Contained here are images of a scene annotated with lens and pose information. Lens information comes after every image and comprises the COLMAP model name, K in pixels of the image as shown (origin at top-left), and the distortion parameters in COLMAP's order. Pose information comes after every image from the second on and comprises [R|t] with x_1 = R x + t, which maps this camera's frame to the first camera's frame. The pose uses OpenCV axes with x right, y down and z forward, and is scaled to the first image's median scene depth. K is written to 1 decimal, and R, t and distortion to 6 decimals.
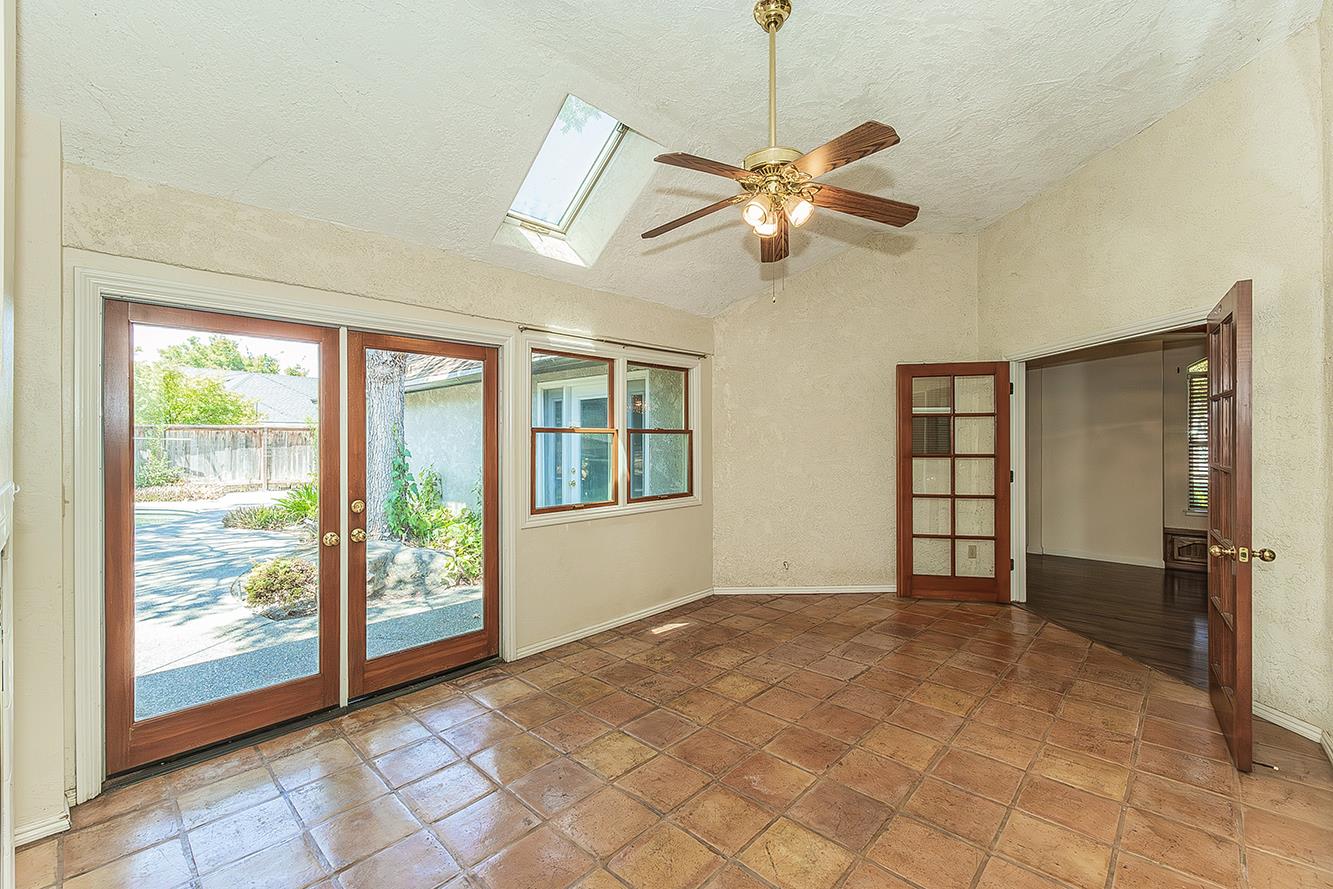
lens RADIAL K [[559.7, 0, 661.7], [0, 559.7, 441.1], [0, 0, 1]] dist [0.002397, 0.000332]
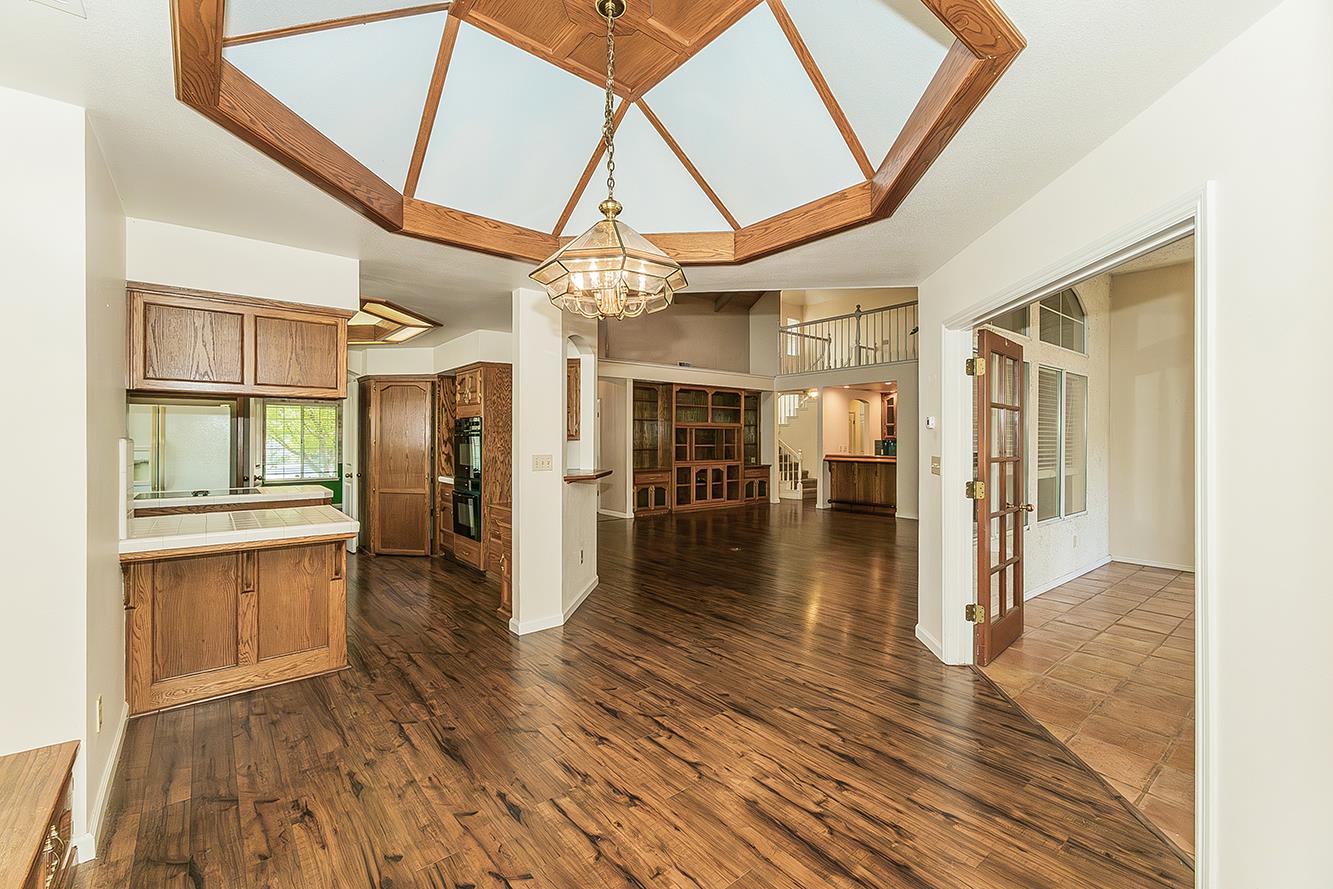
lens RADIAL K [[559.7, 0, 661.7], [0, 559.7, 441.1], [0, 0, 1]] dist [0.002397, 0.000332]
pose [[-0.992600, -0.001134, 0.121426, 1.181595], [-0.000635, 0.999991, 0.004145, -0.001238], [-0.121429, 0.004037, -0.992592, 1.743334]]
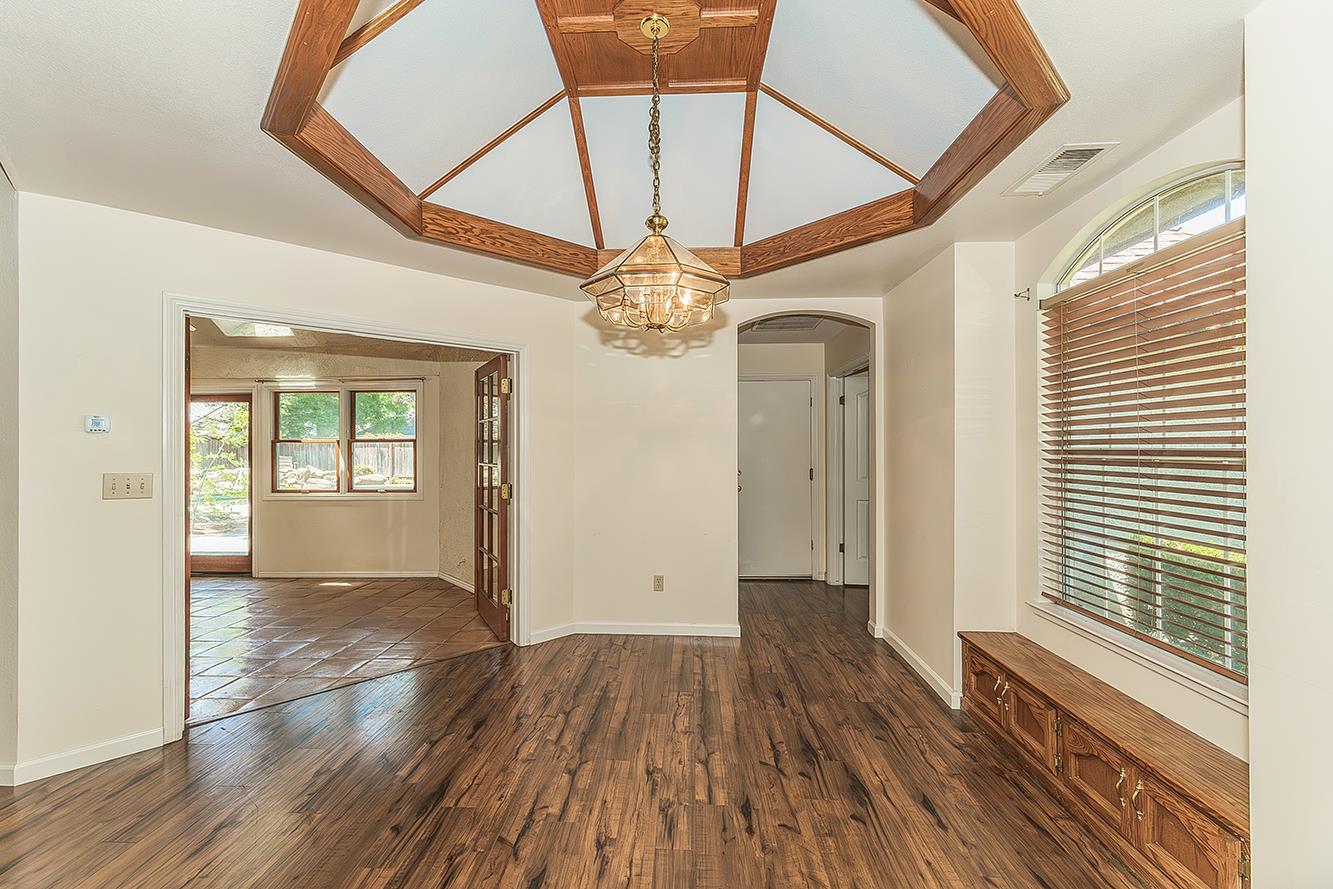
lens RADIAL K [[559.7, 0, 661.7], [0, 559.7, 441.1], [0, 0, 1]] dist [0.002397, 0.000332]
pose [[0.657891, -0.009211, -0.753056, 1.763477], [0.001755, 0.999941, -0.010698, -0.001643], [0.753111, 0.005716, 0.657869, 0.779195]]
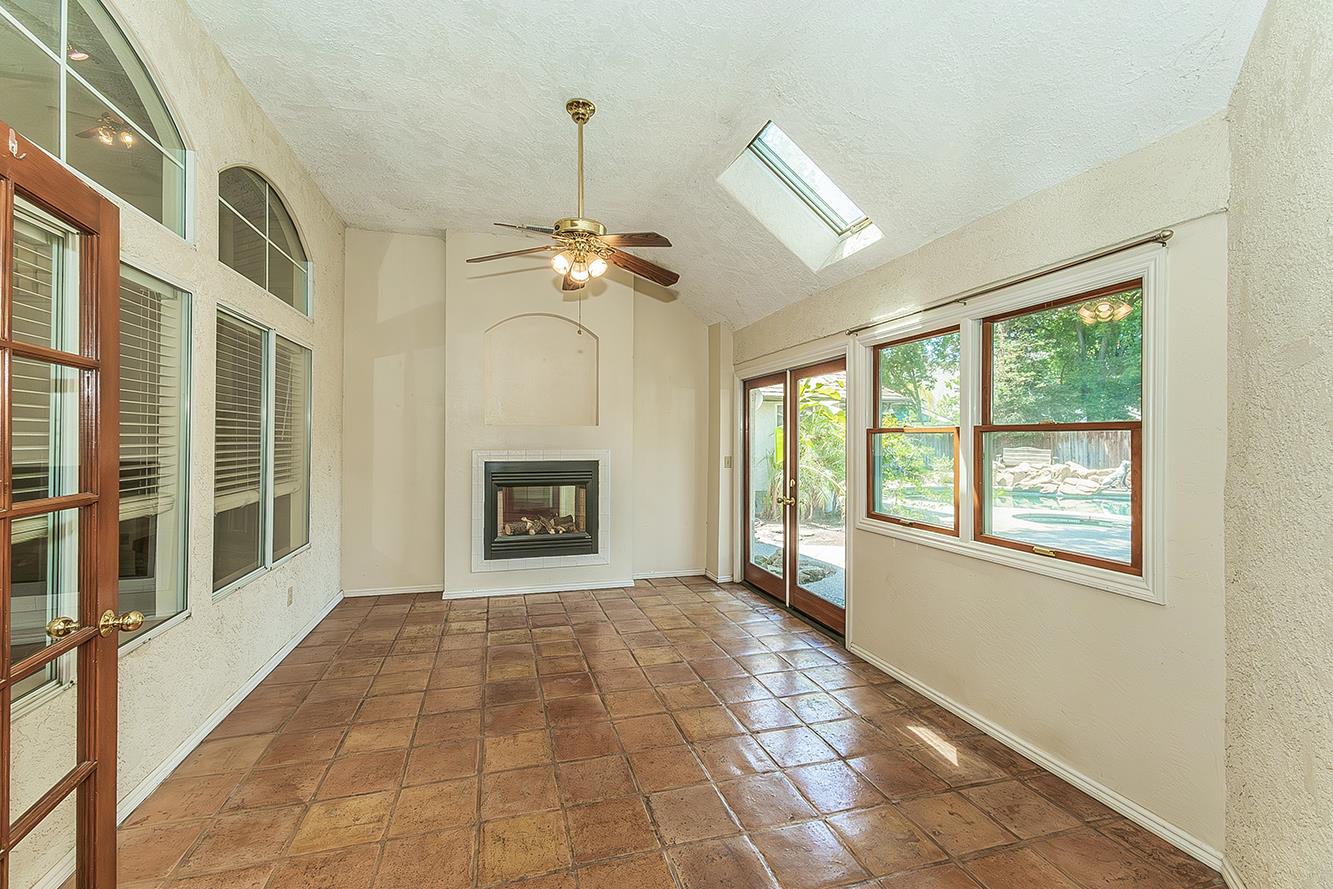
lens RADIAL K [[559.7, 0, 661.7], [0, 559.7, 441.1], [0, 0, 1]] dist [0.002397, 0.000332]
pose [[-0.495886, 0.005328, -0.868372, 0.797034], [-0.005113, 0.999946, 0.009055, -0.009453], [0.868373, 0.008930, -0.495831, 1.176135]]
